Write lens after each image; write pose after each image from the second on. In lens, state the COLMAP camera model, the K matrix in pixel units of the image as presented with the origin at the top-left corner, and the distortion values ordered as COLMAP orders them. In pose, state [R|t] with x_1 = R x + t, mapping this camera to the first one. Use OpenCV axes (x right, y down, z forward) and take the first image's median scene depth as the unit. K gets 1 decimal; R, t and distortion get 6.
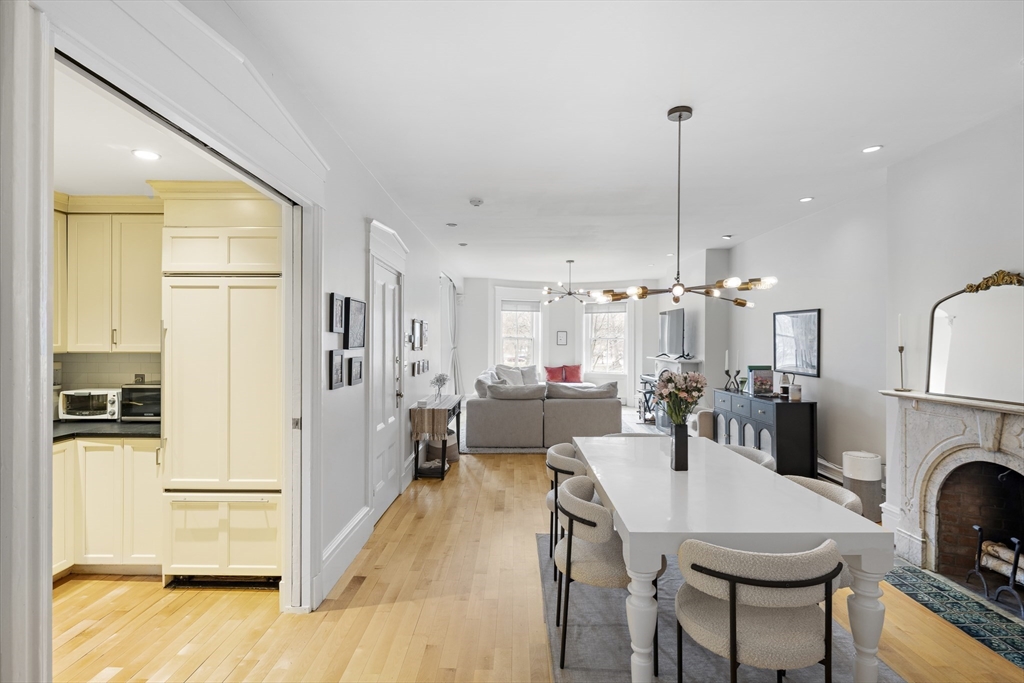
lens RADIAL K [[496.6, 0, 512.0], [0, 496.6, 341.5], [0, 0, 1]] dist [-0.001408, -0.003293]
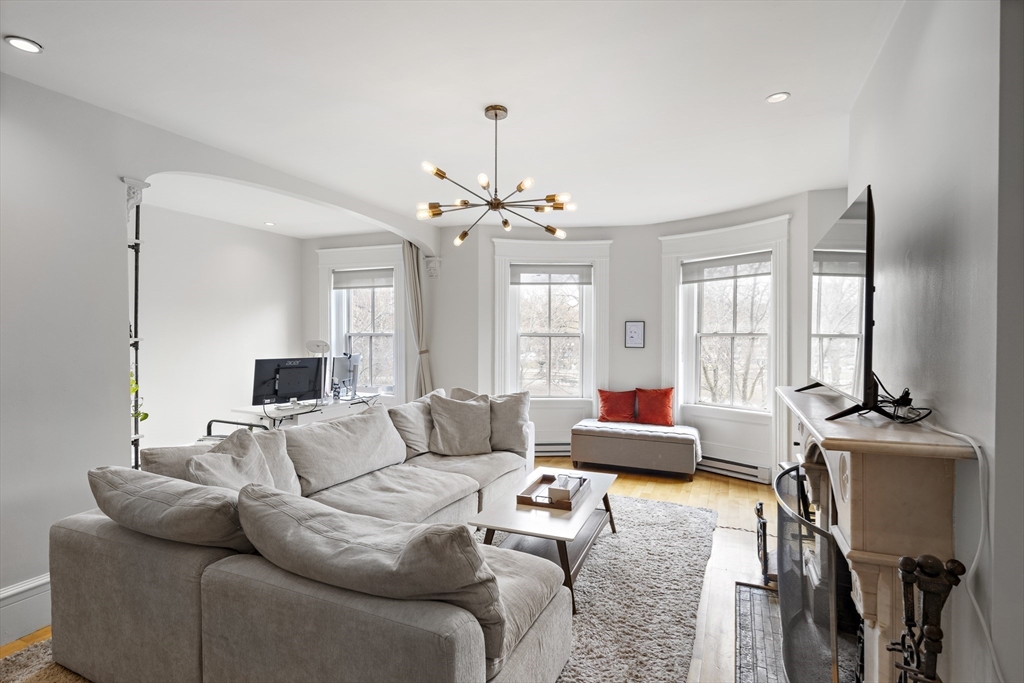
lens RADIAL K [[496.6, 0, 510.1], [0, 496.6, 341.8], [0, 0, 1]] dist [-0.001408, -0.003293]
pose [[0.914927, 0.000156, -0.403619, 0.303647], [0.000833, 0.999997, 0.002275, -0.000470], [0.403618, -0.002417, 0.914924, 0.776976]]
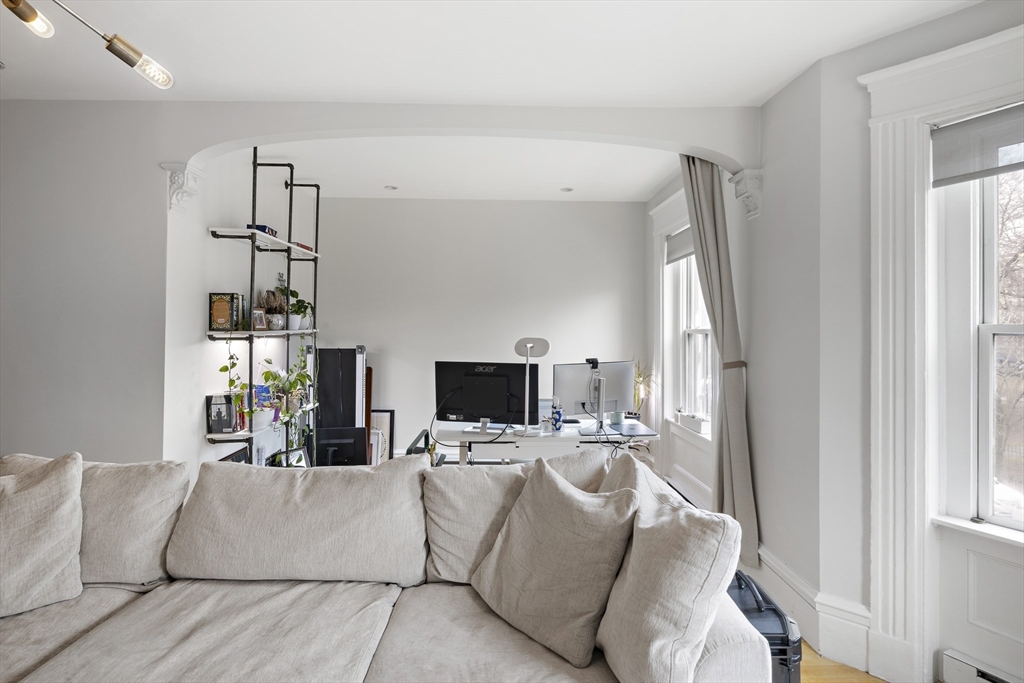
lens RADIAL K [[496.6, 0, 510.9], [0, 496.6, 325.6], [0, 0, 1]] dist [-0.001408, -0.003293]
pose [[0.031457, -0.023273, -0.999234, 0.247784], [-0.016431, 0.999582, -0.023799, -0.001834], [0.999370, 0.017167, 0.031061, 1.286850]]
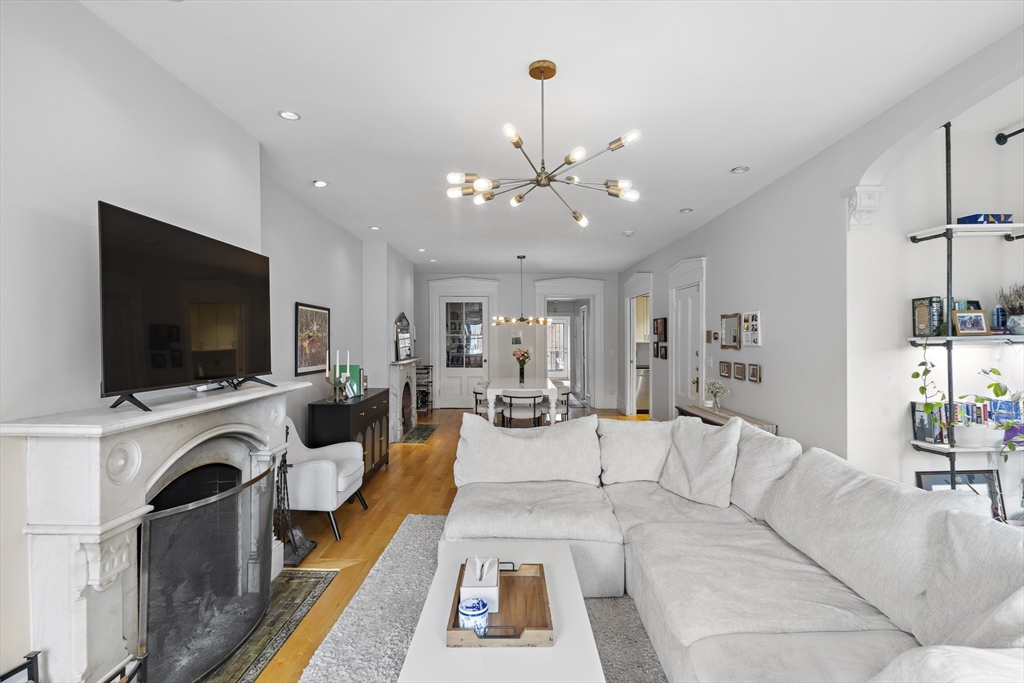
lens RADIAL K [[496.6, 0, 513.9], [0, 496.6, 348.9], [0, 0, 1]] dist [-0.001408, -0.003293]
pose [[-0.999982, -0.001214, -0.005887, 0.153847], [-0.001359, 0.999697, 0.024578, -0.002971], [0.005856, 0.024585, -0.999681, 1.475010]]
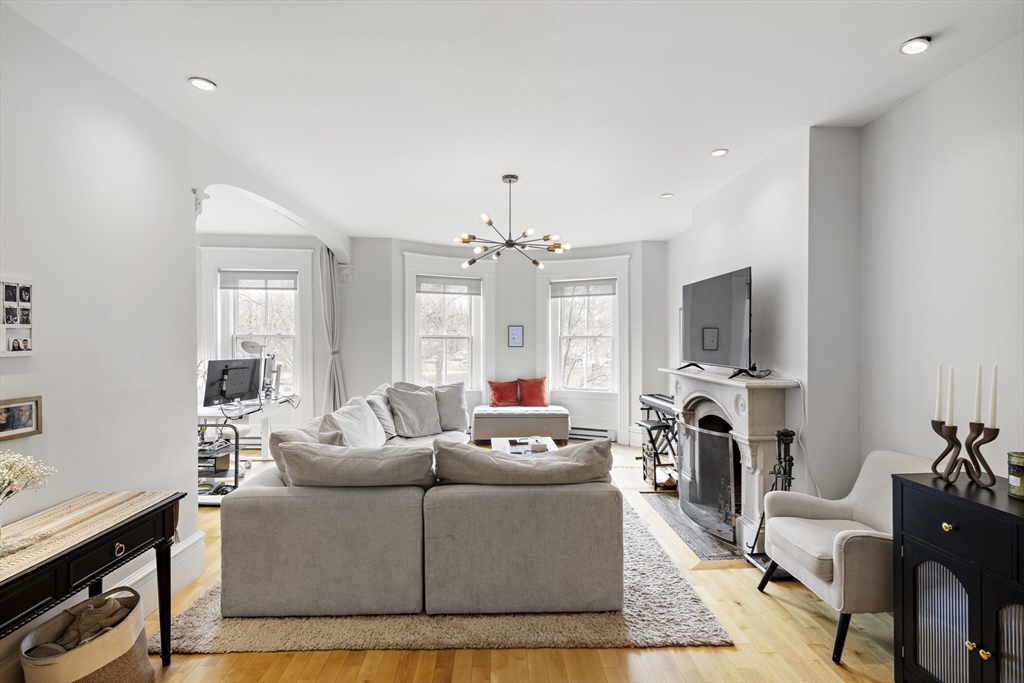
lens RADIAL K [[496.6, 0, 509.7], [0, 496.6, 339.5], [0, 0, 1]] dist [-0.001408, -0.003293]
pose [[0.999314, -0.004352, 0.036788, 0.111134], [0.004564, 0.999973, -0.005694, 0.001729], [-0.036762, 0.005858, 0.999307, 0.576397]]
